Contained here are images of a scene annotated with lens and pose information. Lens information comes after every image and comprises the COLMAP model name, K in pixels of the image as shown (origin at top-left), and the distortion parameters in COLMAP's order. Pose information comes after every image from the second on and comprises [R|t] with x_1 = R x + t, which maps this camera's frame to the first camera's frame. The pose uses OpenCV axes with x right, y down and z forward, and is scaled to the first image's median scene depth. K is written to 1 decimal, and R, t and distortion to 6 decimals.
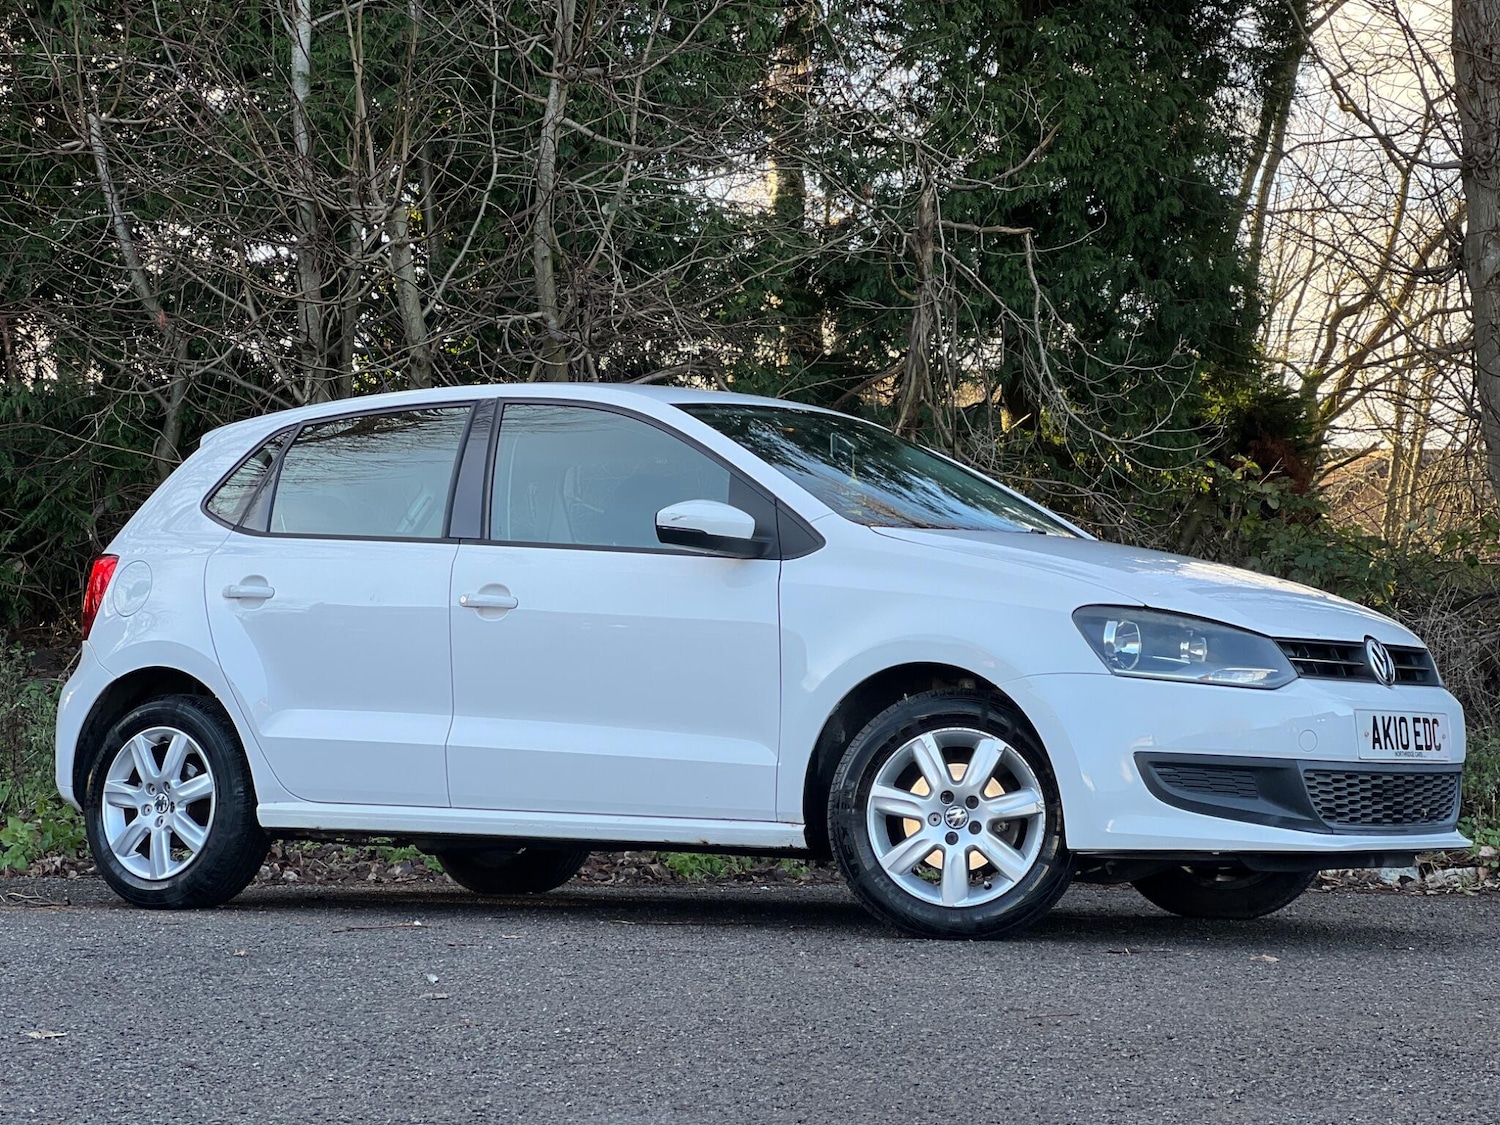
lens RADIAL K [[3332.7, 0, 762.4], [0, 3332.7, 510.2], [0, 0, 1]] dist [0.237933, 0.000000]
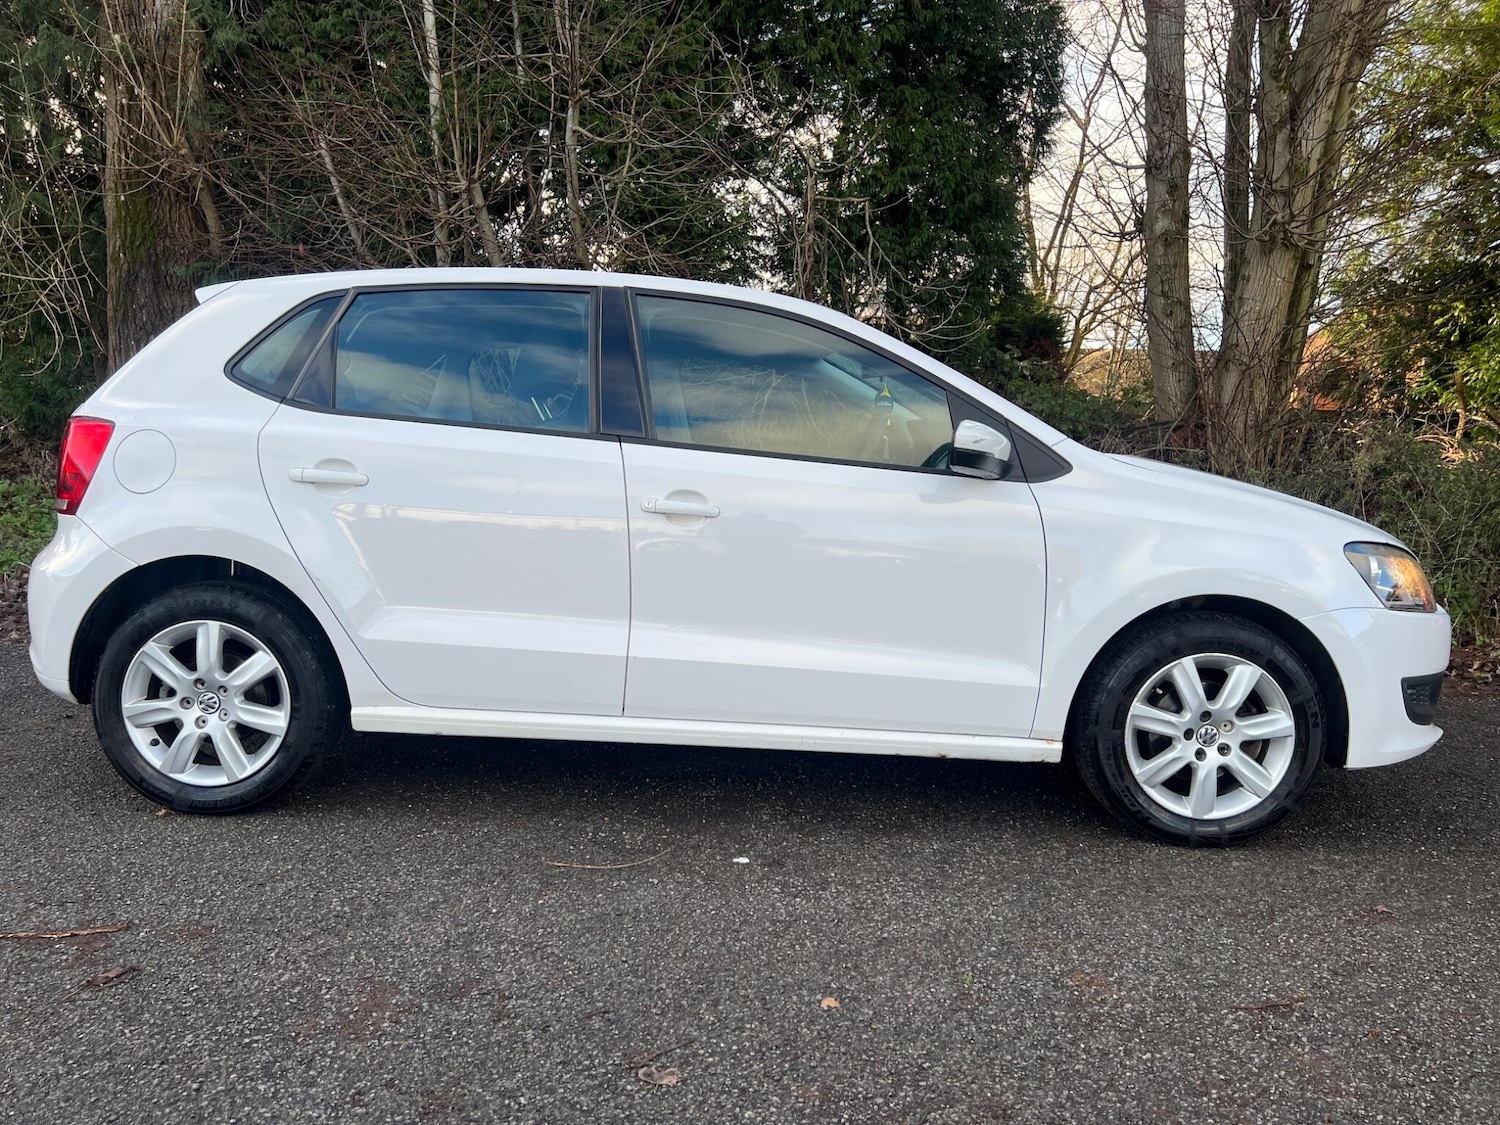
lens RADIAL K [[1125.6, 0, 750.8], [0, 1125.6, 573.8], [0, 0, 1]] dist [0.052795, -0.057649]
pose [[0.992525, 0.030055, -0.118281, 0.094319], [-0.008592, 0.984004, 0.177939, -0.002585], [0.121737, -0.175592, 0.976907, 0.430584]]
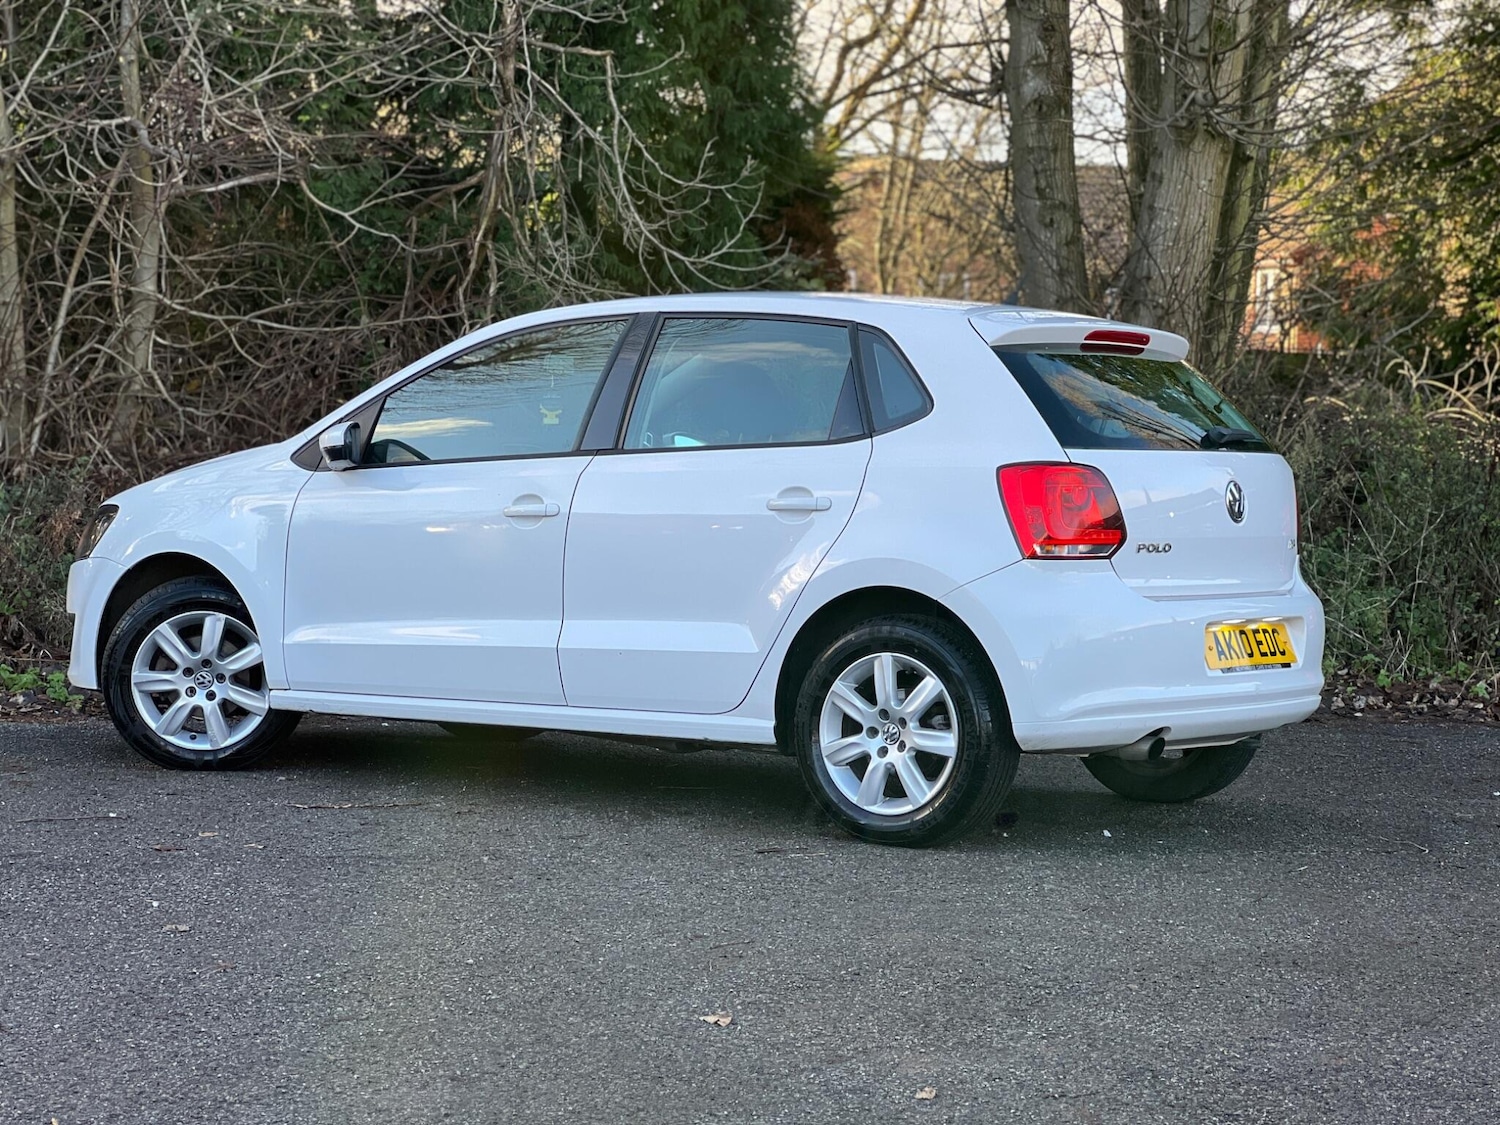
lens RADIAL K [[3332.7, 0, 773.7], [0, 3332.7, 533.3], [0, 0, 1]] dist [0.237933, 0.000000]
pose [[0.987004, 0.011107, 0.160312, -0.035579], [-0.028147, 0.994135, 0.104415, -0.045866], [-0.158212, -0.107570, 0.981528, -0.047645]]
